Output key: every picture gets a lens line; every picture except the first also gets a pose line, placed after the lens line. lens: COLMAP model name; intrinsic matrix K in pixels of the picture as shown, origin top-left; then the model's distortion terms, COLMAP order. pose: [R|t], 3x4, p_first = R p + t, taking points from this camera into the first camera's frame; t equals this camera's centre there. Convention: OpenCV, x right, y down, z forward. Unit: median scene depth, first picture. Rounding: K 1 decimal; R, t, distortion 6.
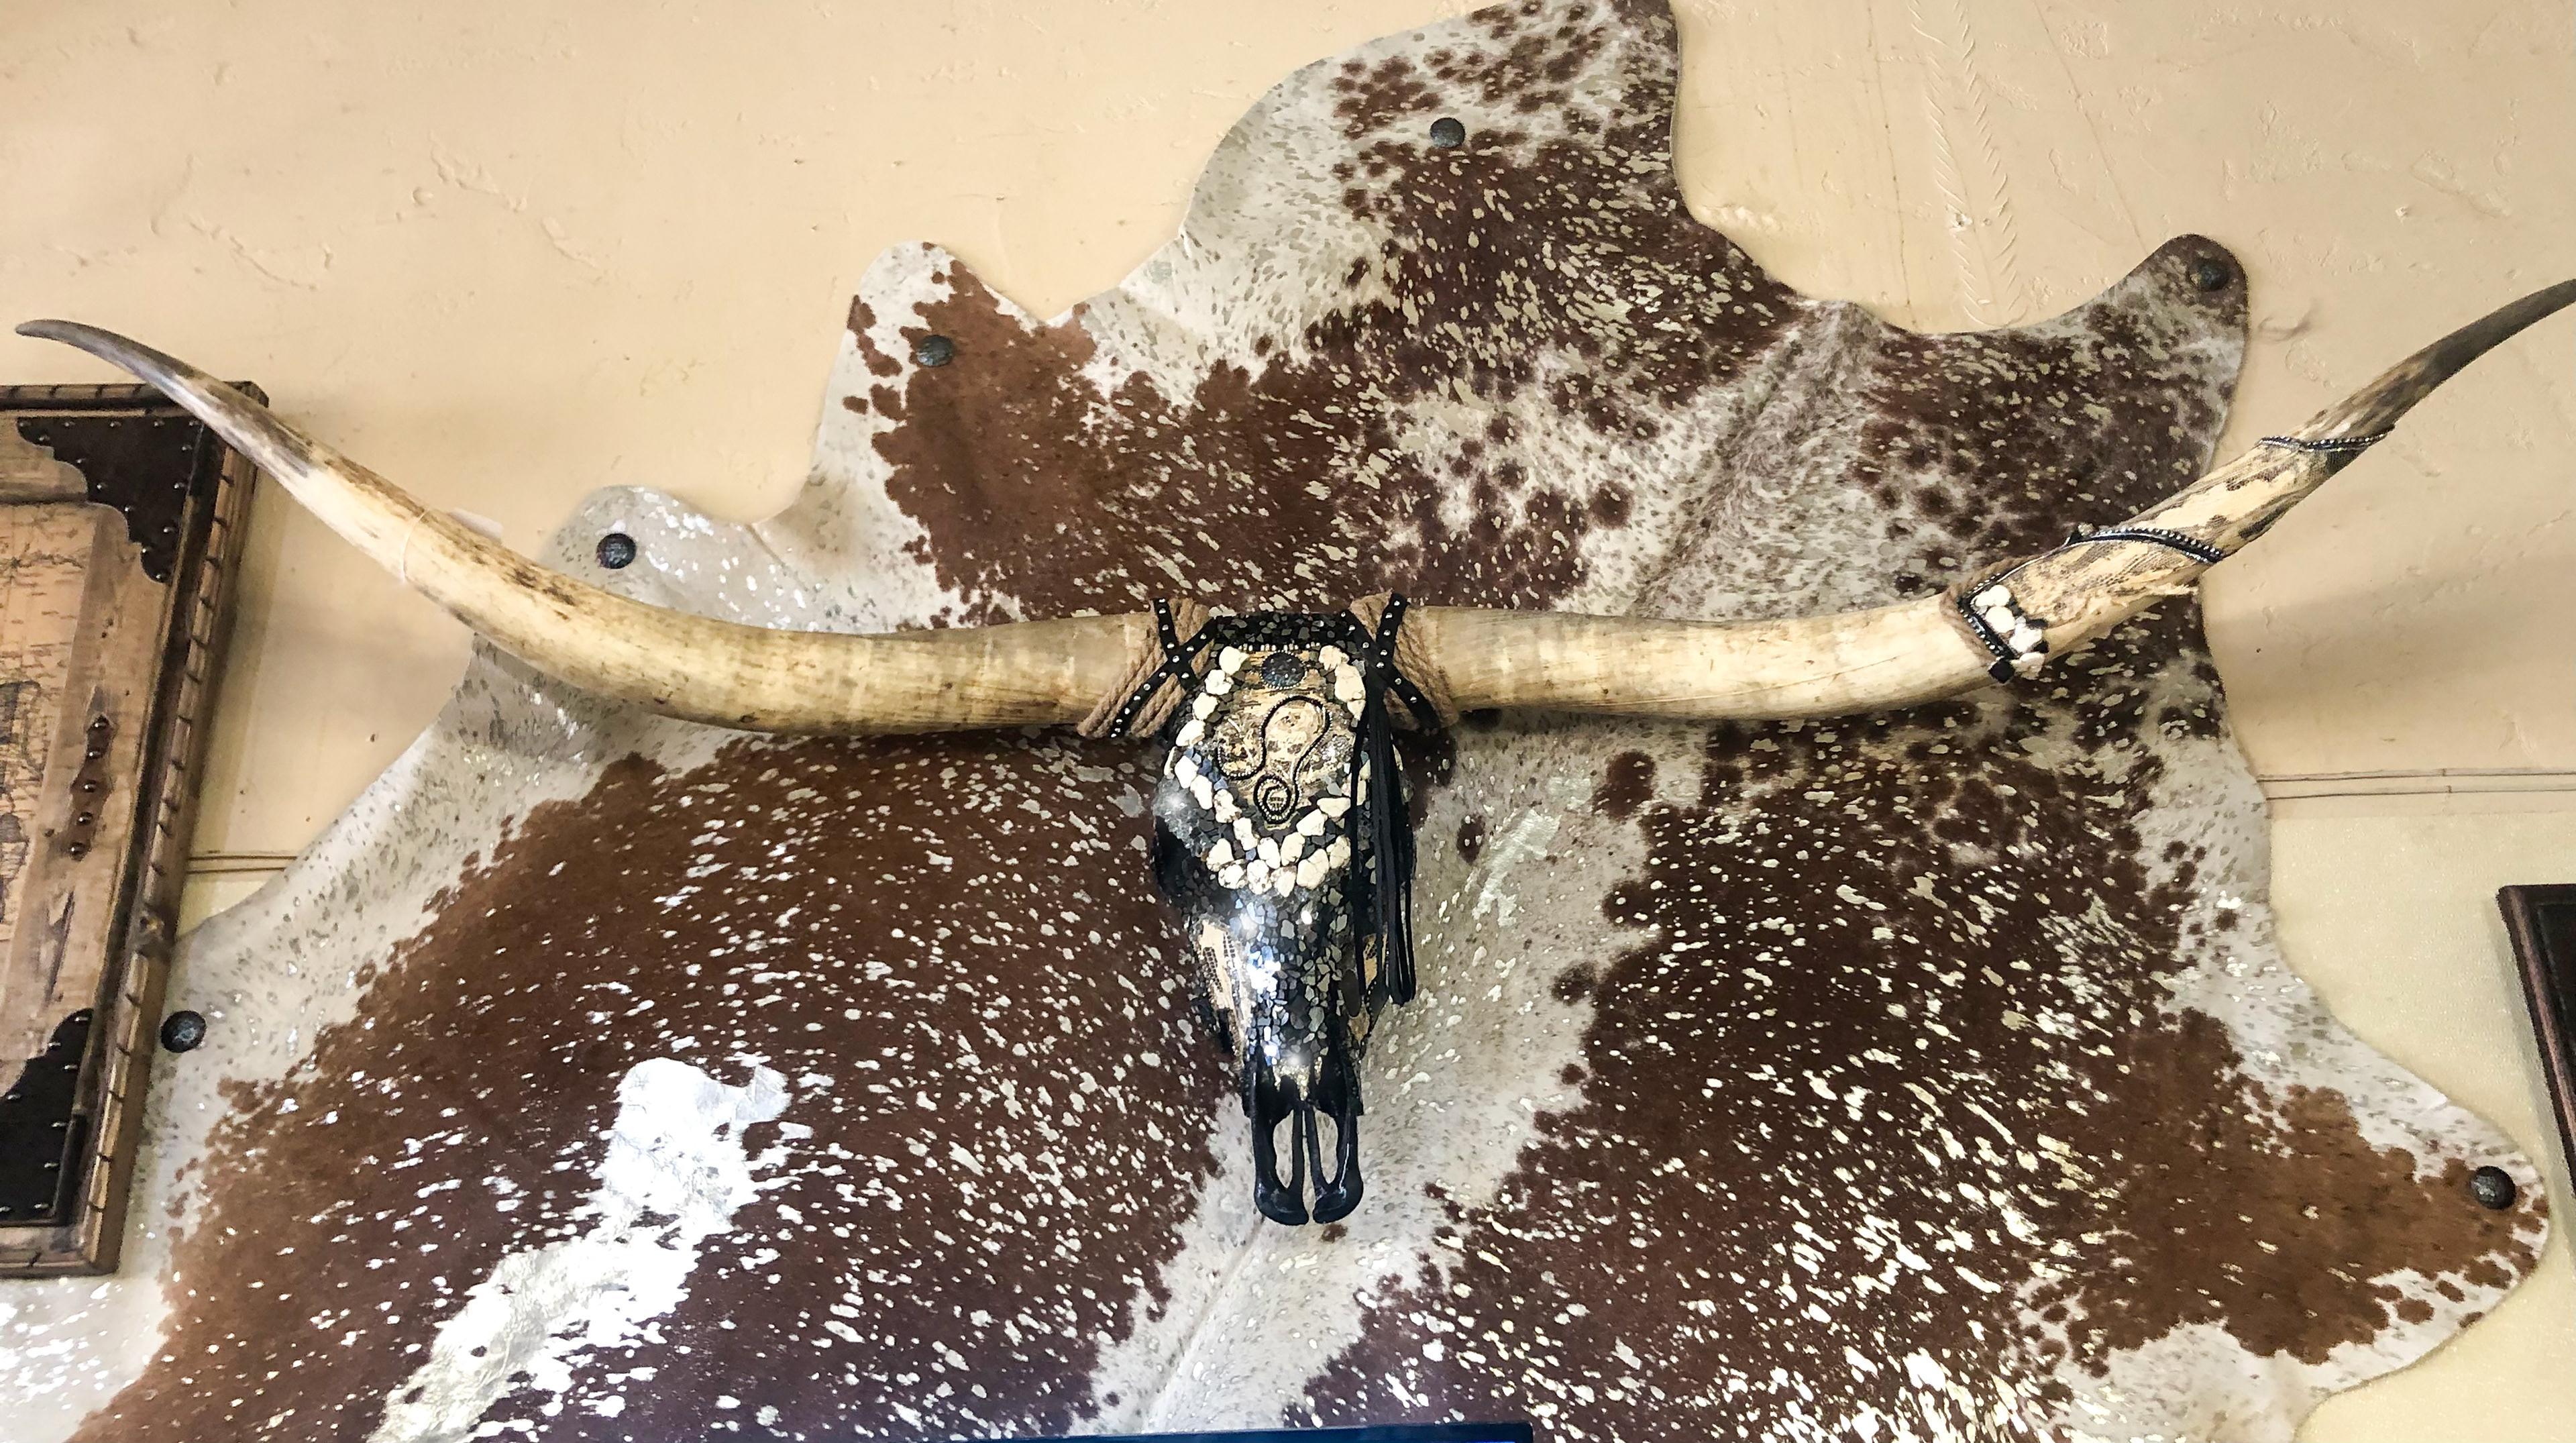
lens RADIAL K [[2007.2, 0, 1281.0], [0, 2007.2, 713.0], [0, 0, 1]] dist [-0.014711, -0.008420]
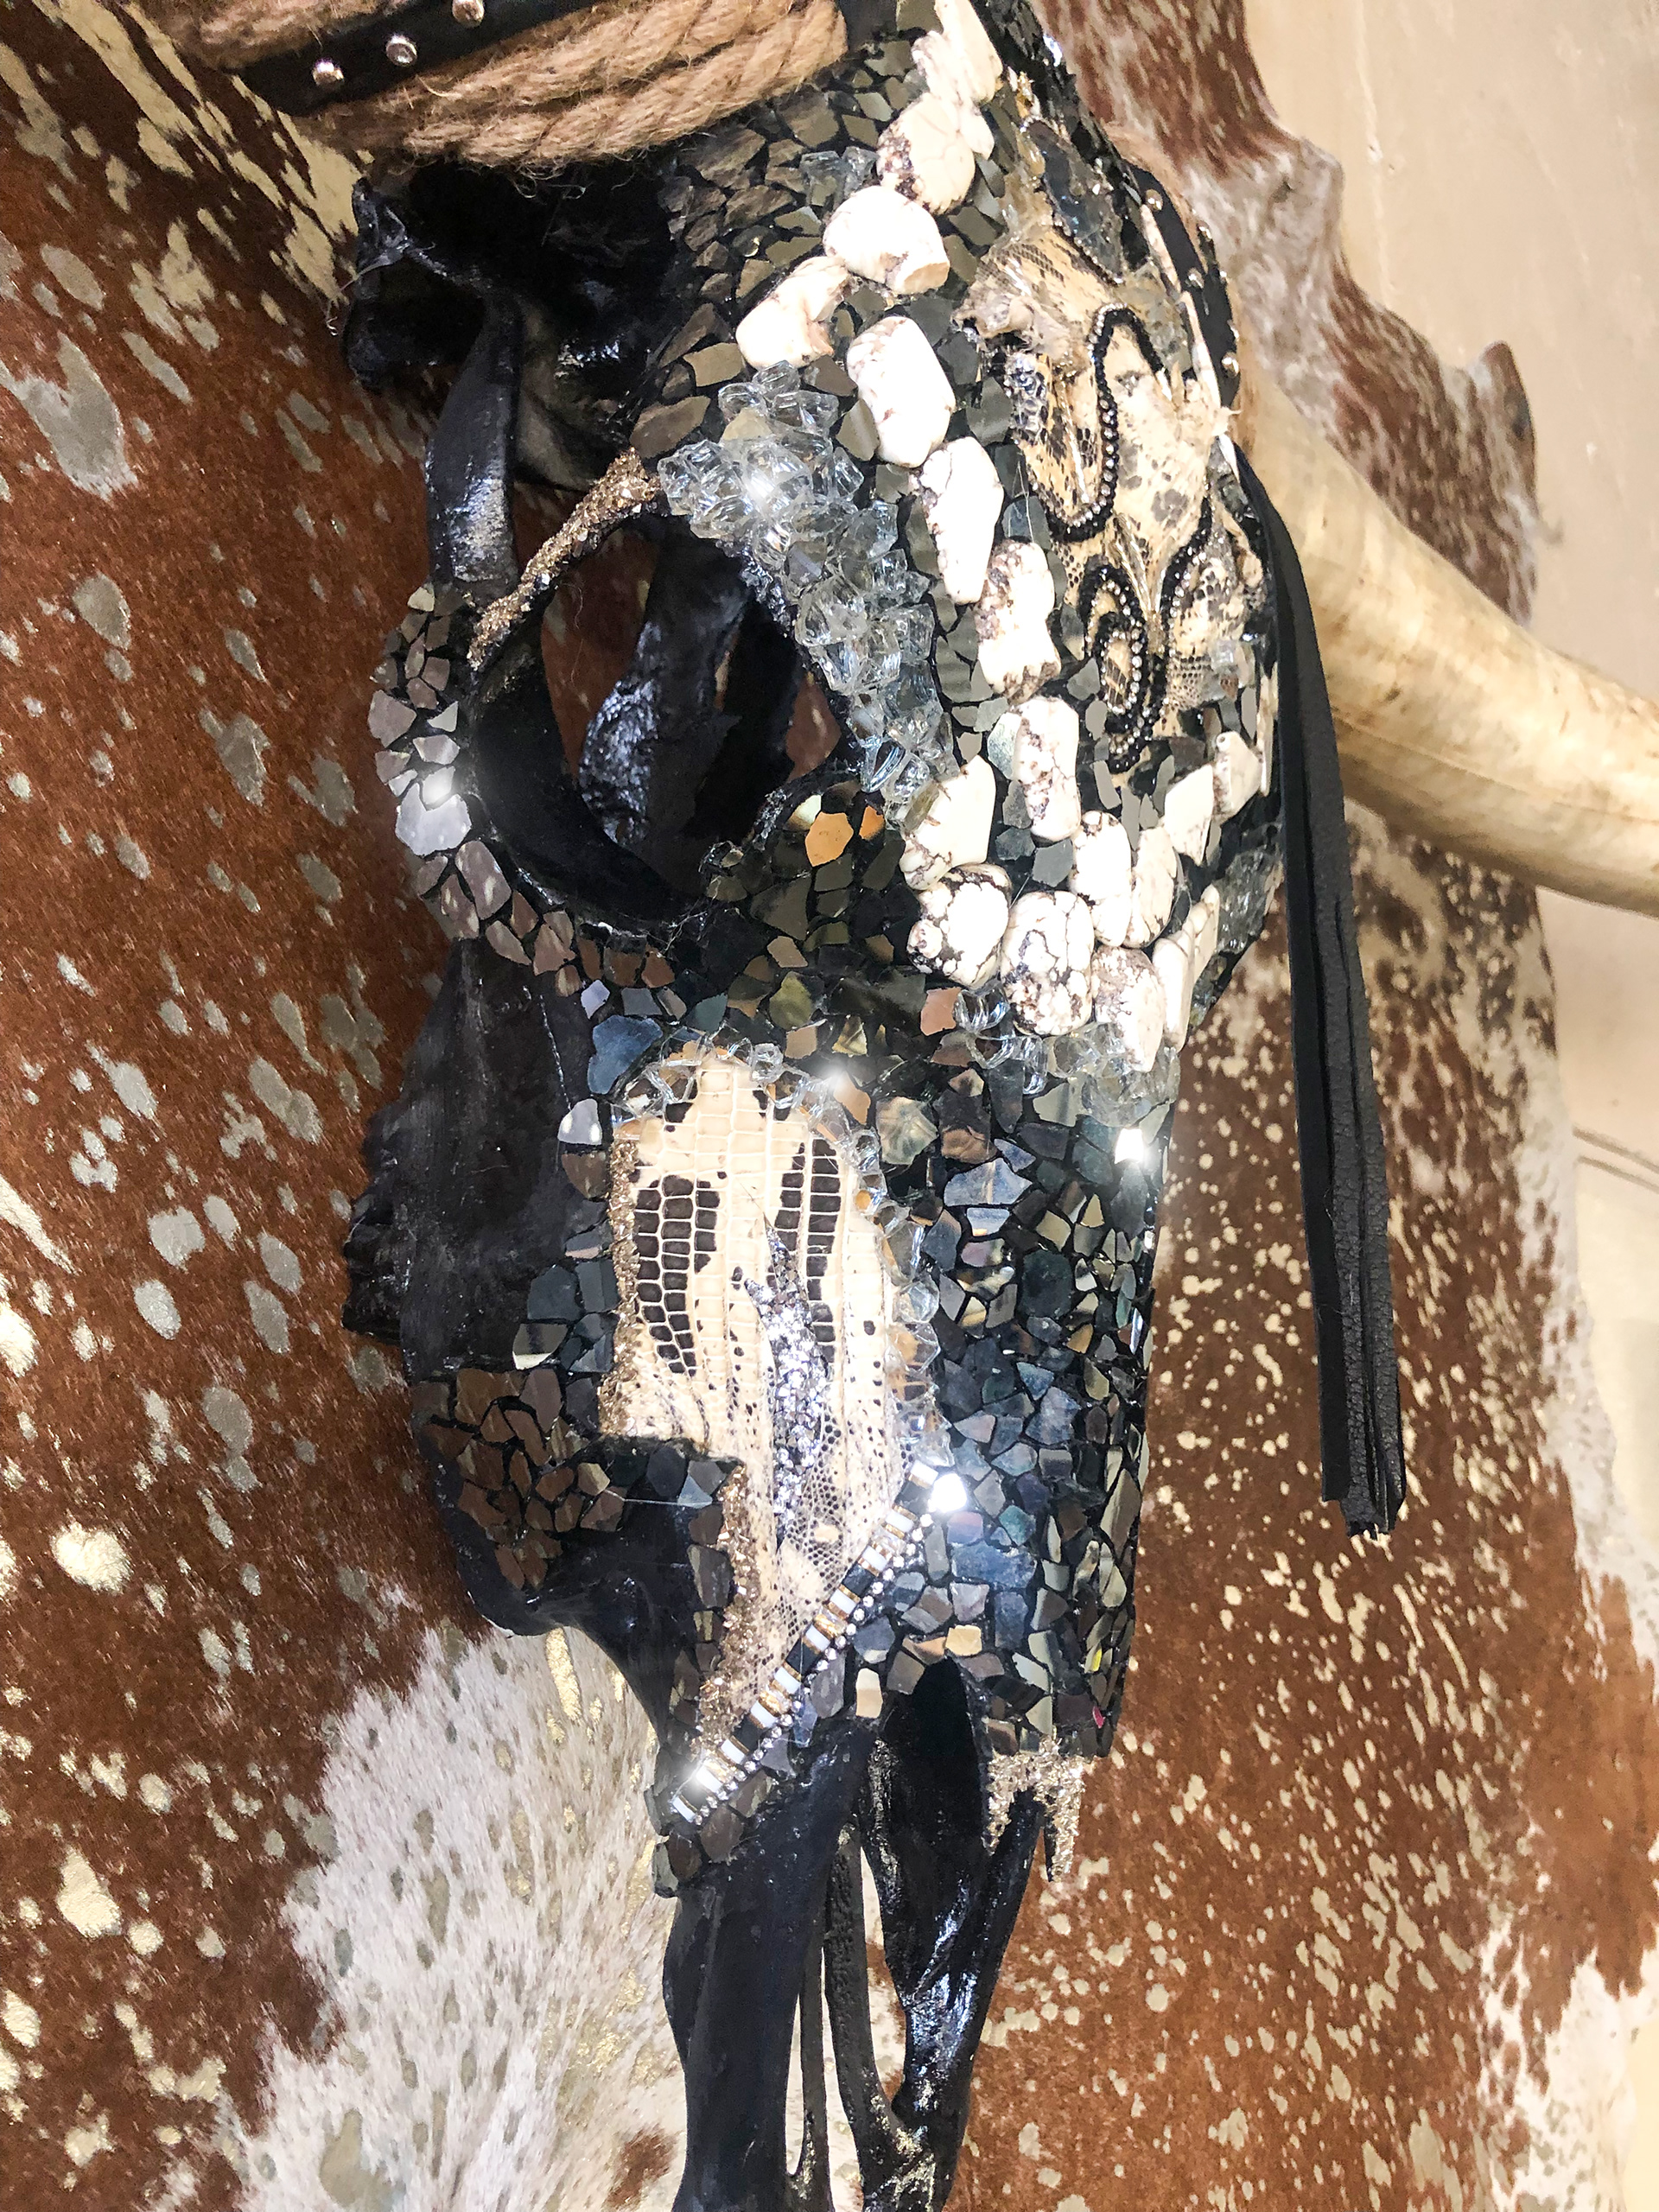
lens RADIAL K [[1809.9, 0, 832.3], [0, 1809.9, 1123.7], [0, 0, 1]] dist [-0.005317, 0.008173]
pose [[0.635456, 0.169821, 0.753230, -0.175957], [-0.296313, 0.954457, 0.034793, 0.094712], [-0.713017, -0.245301, 0.656836, 0.826524]]
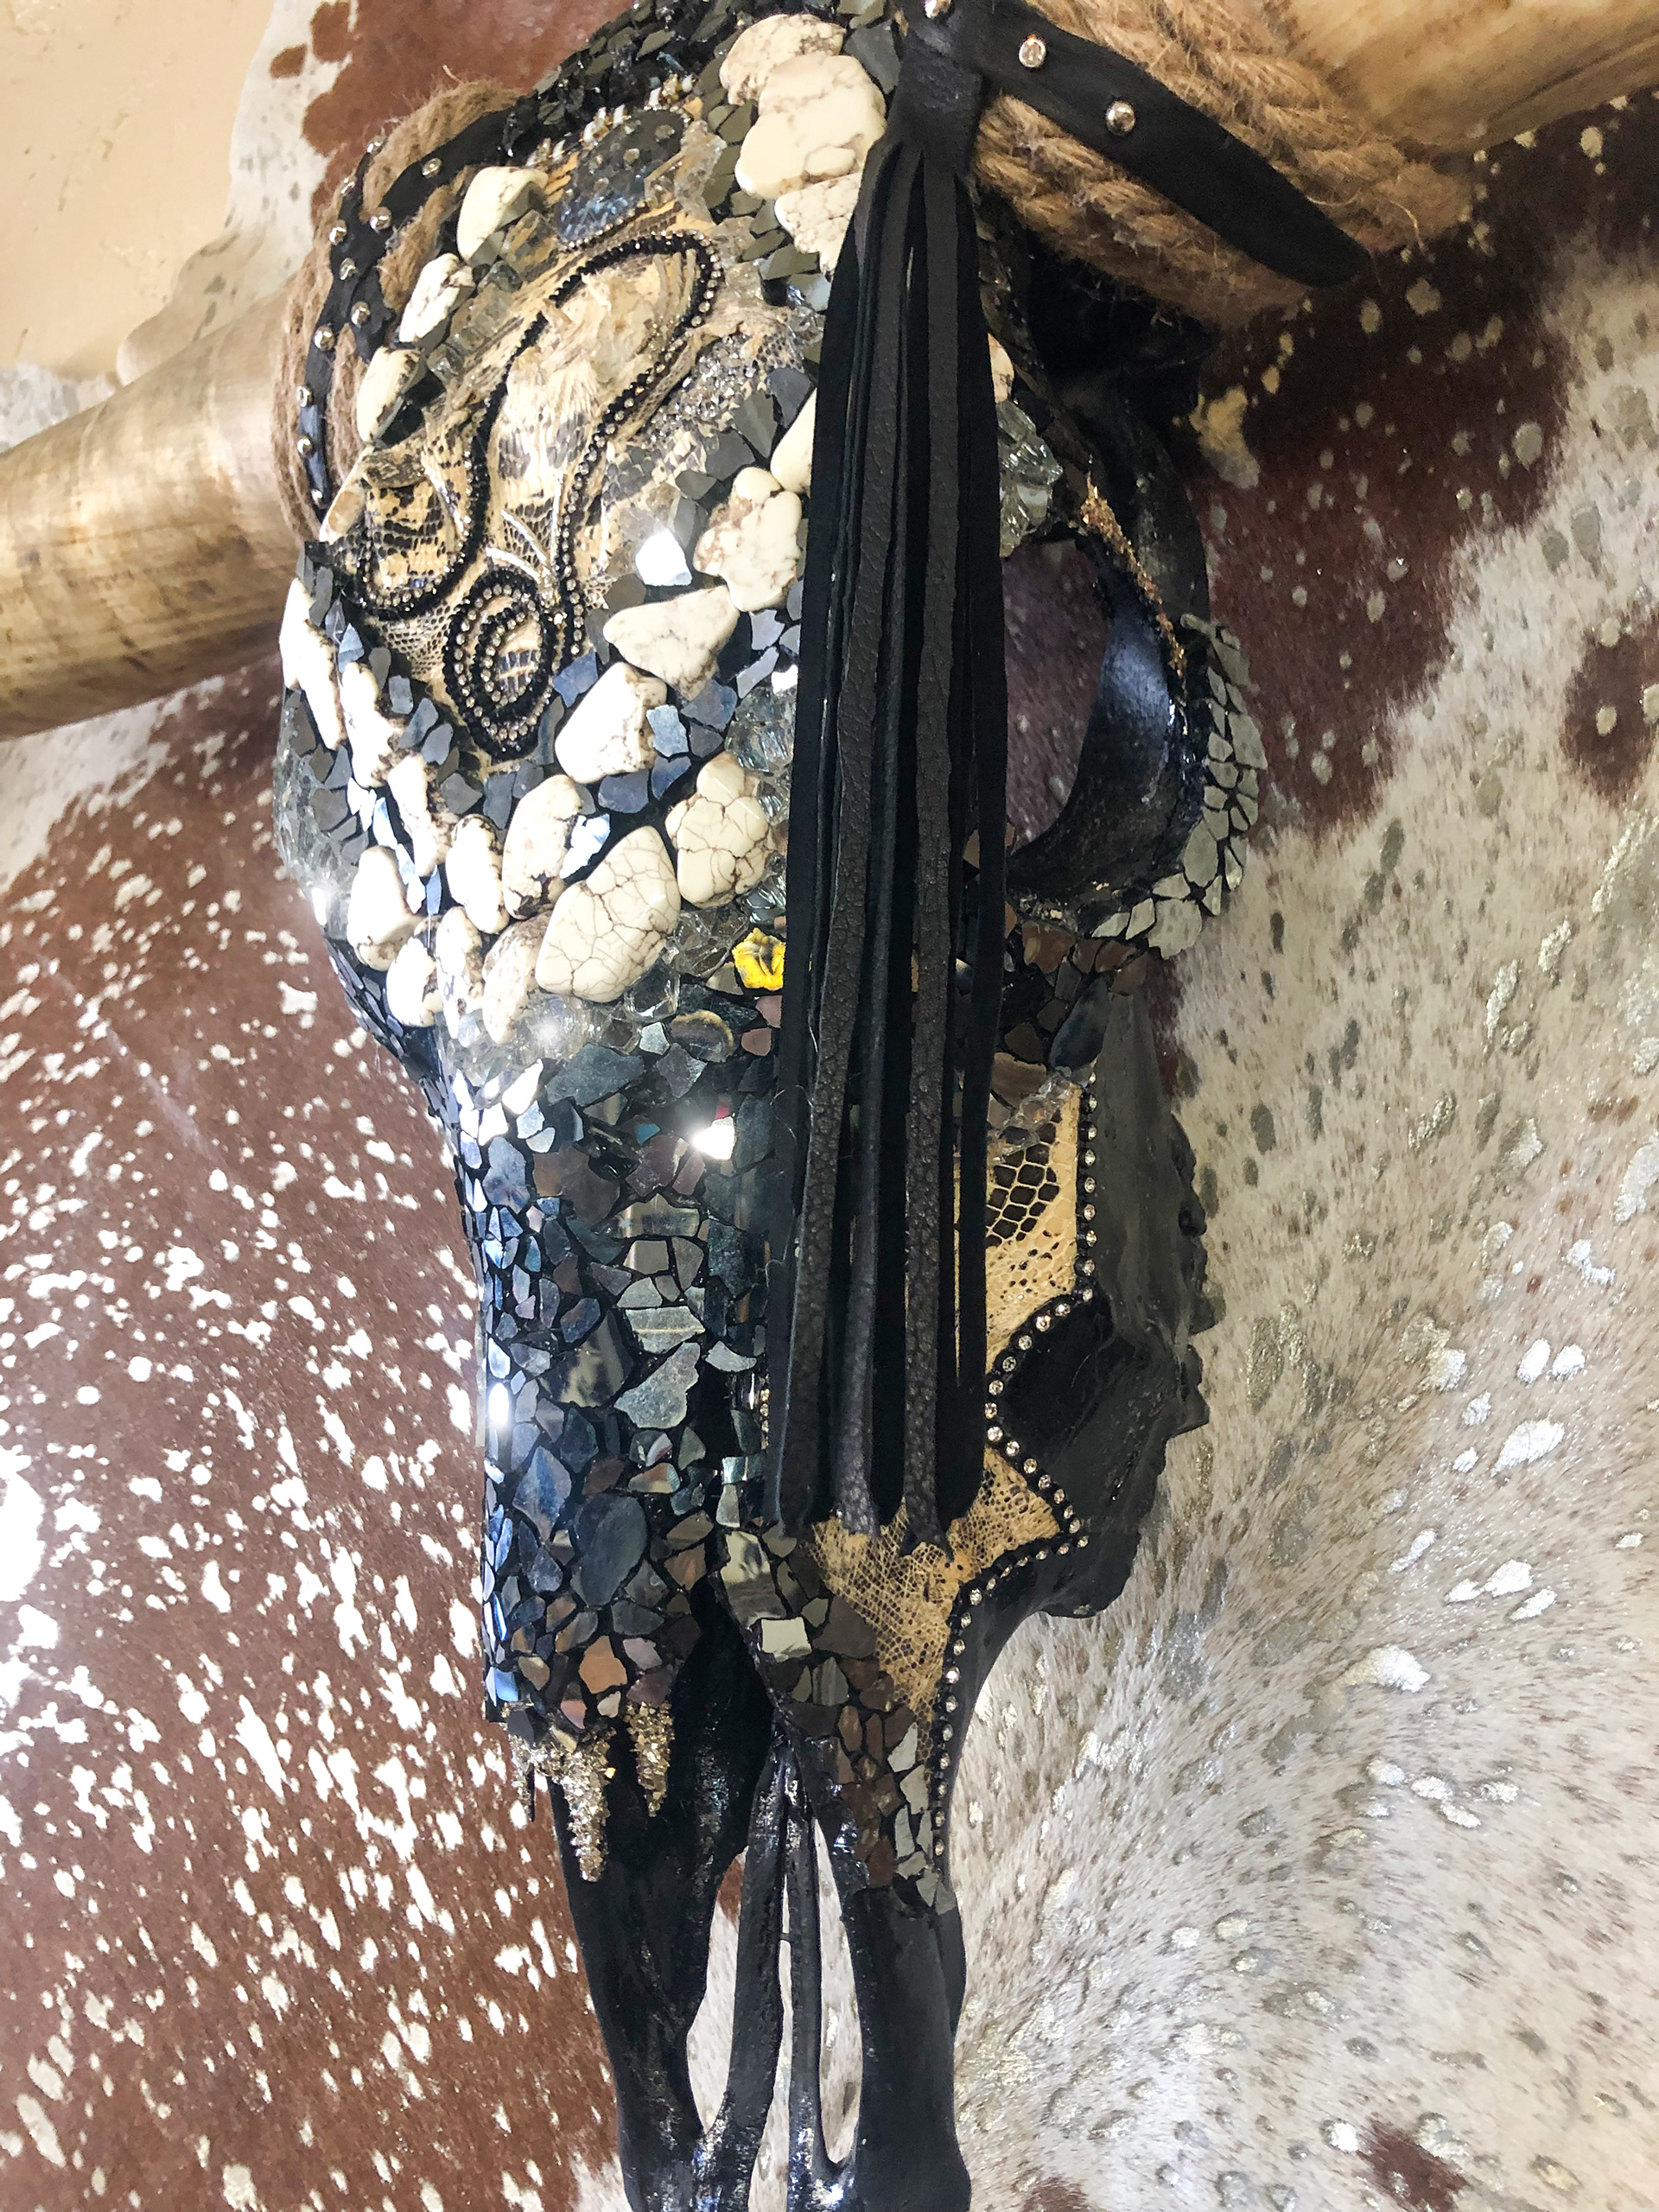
lens RADIAL K [[1809.9, 0, 837.0], [0, 1809.9, 1119.0], [0, 0, 1]] dist [-0.005317, 0.008173]
pose [[0.801737, -0.061046, -0.594551, 0.155270], [0.155393, 0.981851, 0.108731, 0.077796], [0.577123, -0.179563, 0.796672, 0.795630]]
